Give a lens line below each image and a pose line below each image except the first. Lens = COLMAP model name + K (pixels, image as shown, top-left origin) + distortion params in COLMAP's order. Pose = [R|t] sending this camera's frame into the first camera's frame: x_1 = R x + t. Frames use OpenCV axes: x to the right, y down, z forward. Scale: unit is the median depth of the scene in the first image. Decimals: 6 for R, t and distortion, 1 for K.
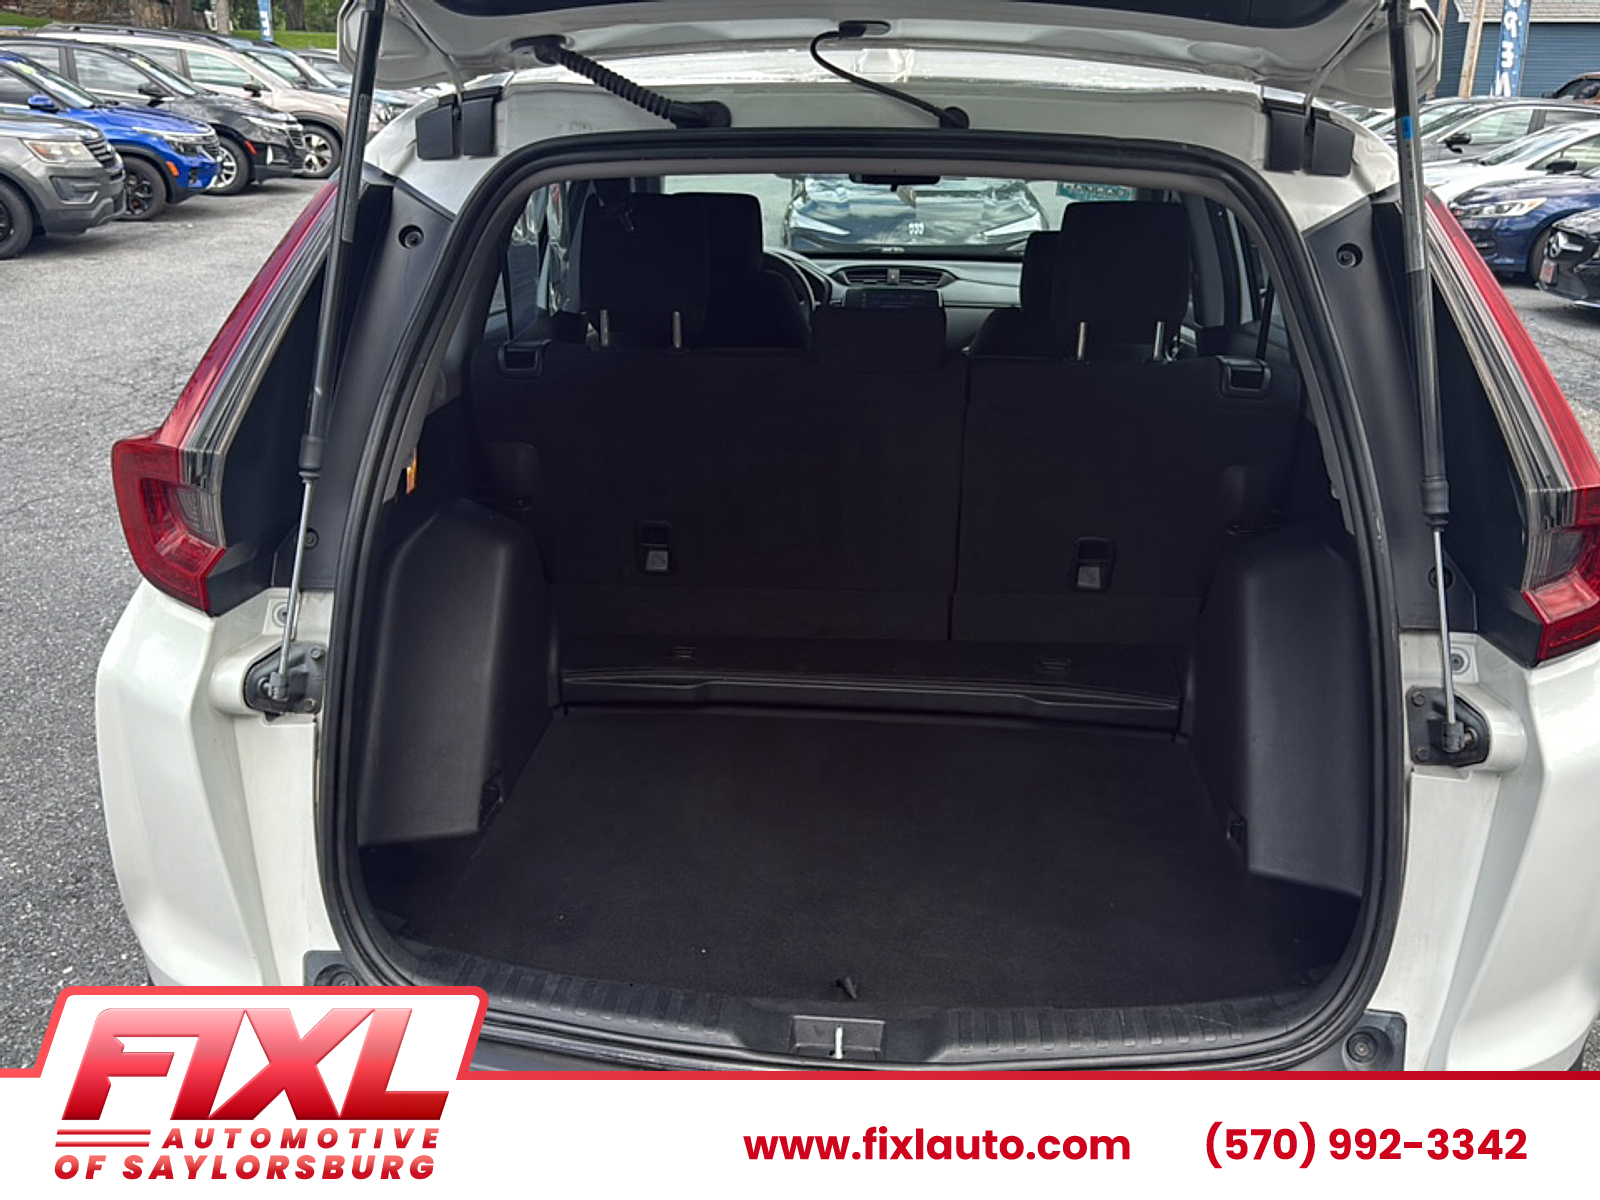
lens RADIAL K [[1459.3, 0, 798.6], [0, 1459.3, 615.9], [0, 0, 1]] dist [0.177594, -0.459424]
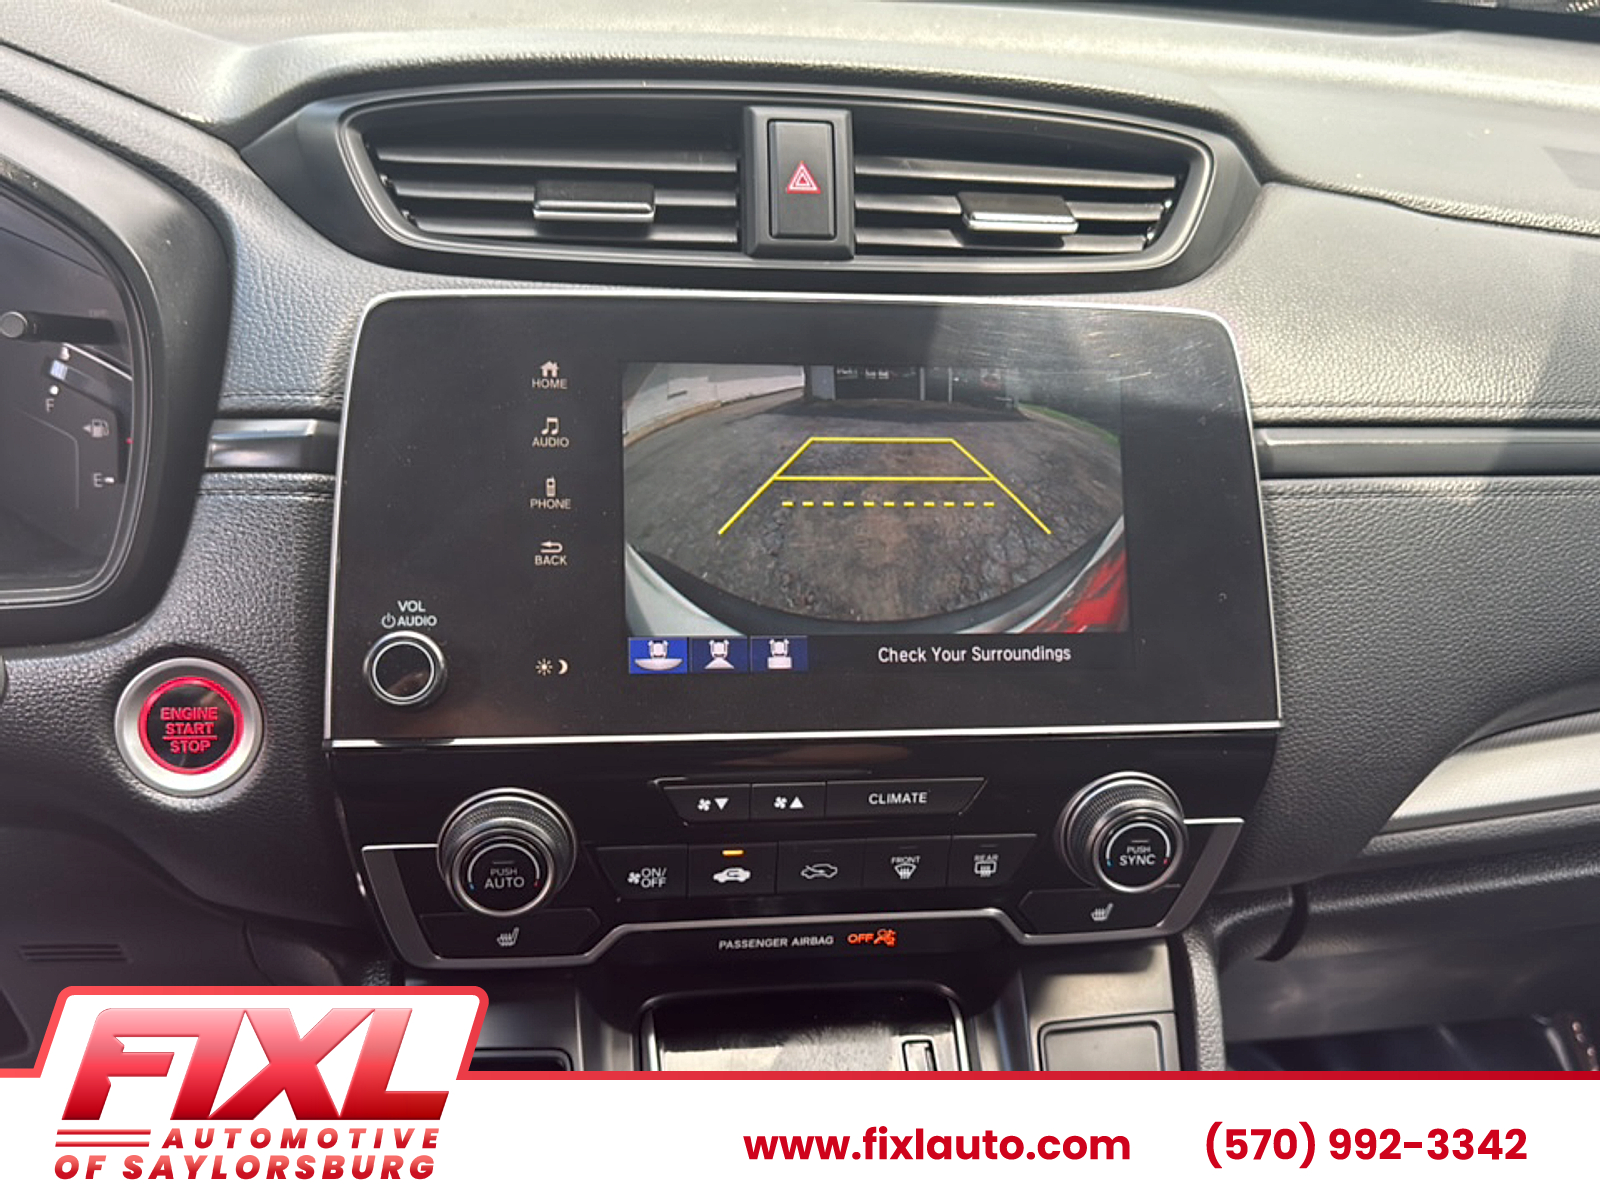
lens RADIAL K [[1459.3, 0, 798.6], [0, 1459.3, 615.9], [0, 0, 1]] dist [0.177594, -0.459424]
pose [[0.978708, -0.058823, 0.196650, 0.039692], [0.022193, 0.982766, 0.183517, -0.215947], [-0.204056, -0.175245, 0.963146, 0.877191]]
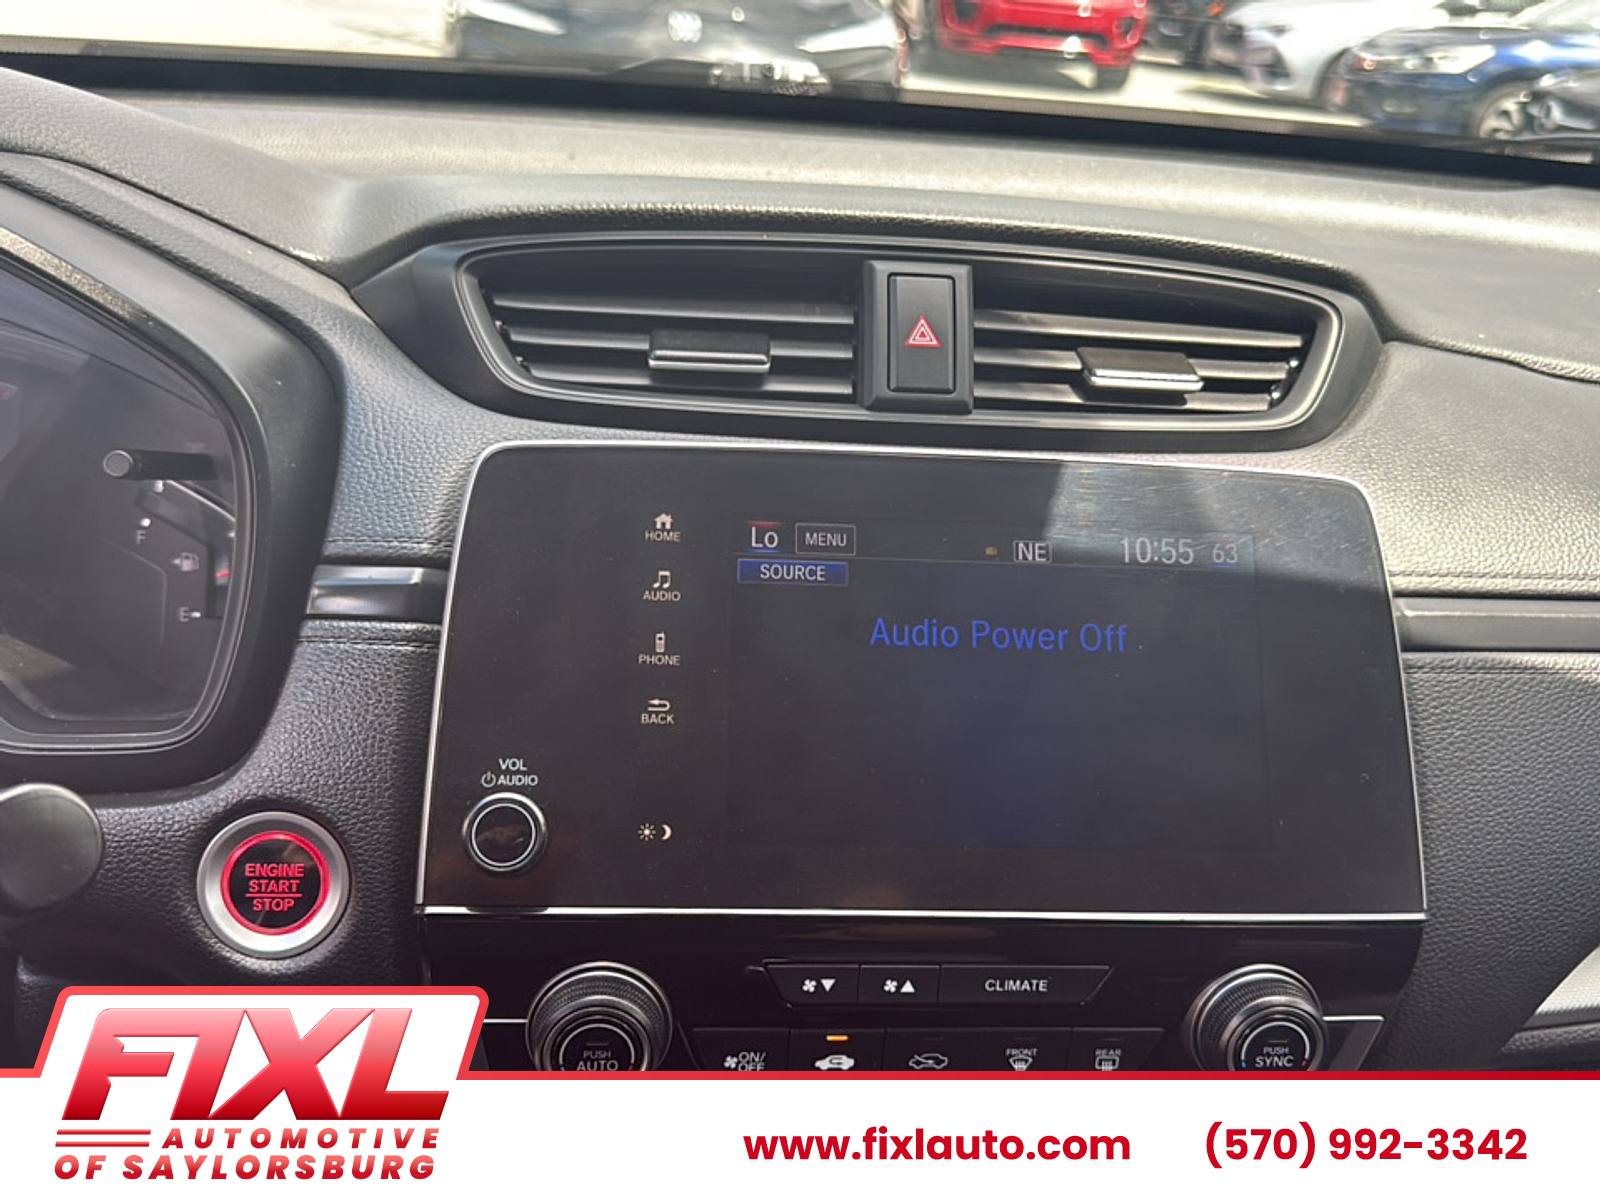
lens RADIAL K [[1459.3, 0, 798.6], [0, 1459.3, 615.9], [0, 0, 1]] dist [0.177594, -0.459424]
pose [[0.984638, -0.016614, 0.173813, 0.035603], [-0.001718, 0.994493, 0.104793, -0.218427], [-0.174597, -0.103482, 0.979187, 0.883110]]
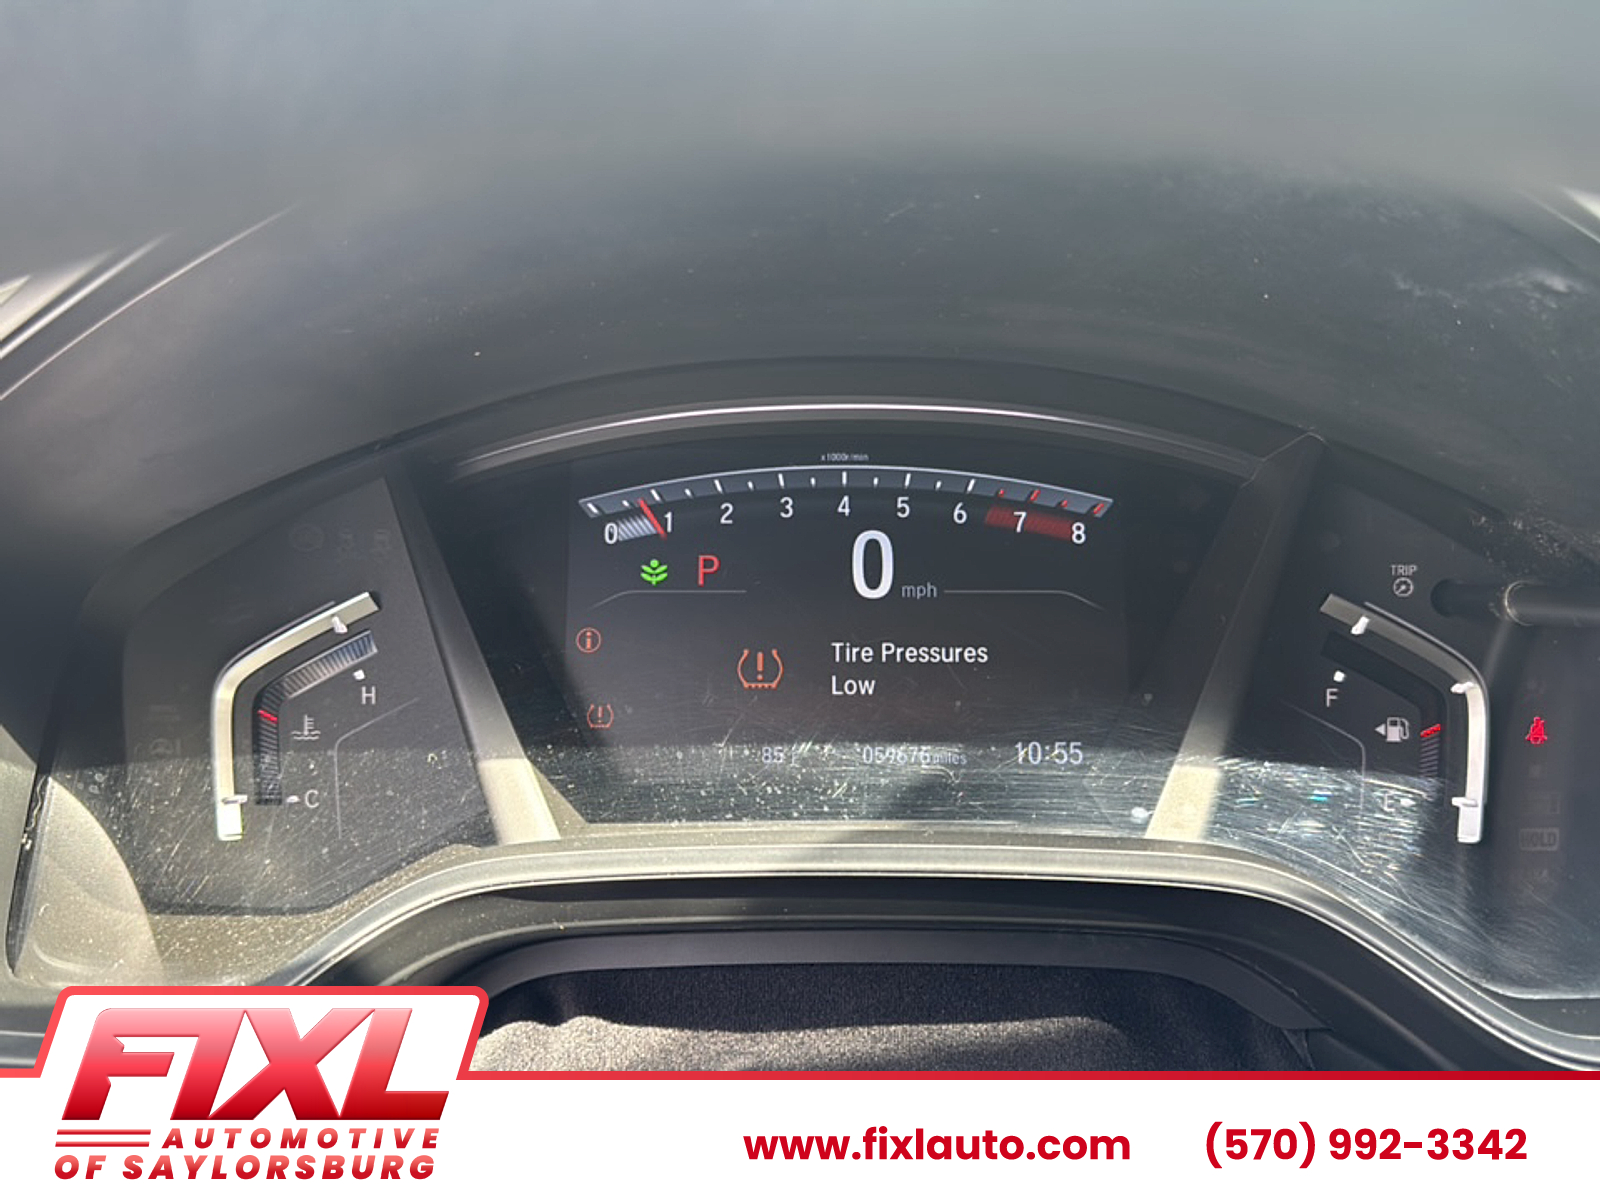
lens RADIAL K [[1446.2, 0, 791.6], [0, 1446.2, 615.1], [0, 0, 1]] dist [0.180166, -0.438510]
pose [[0.998205, -0.042525, 0.042174, -0.034169], [0.039914, 0.997344, 0.060929, -0.223724], [-0.044653, -0.059136, 0.997251, 0.927623]]
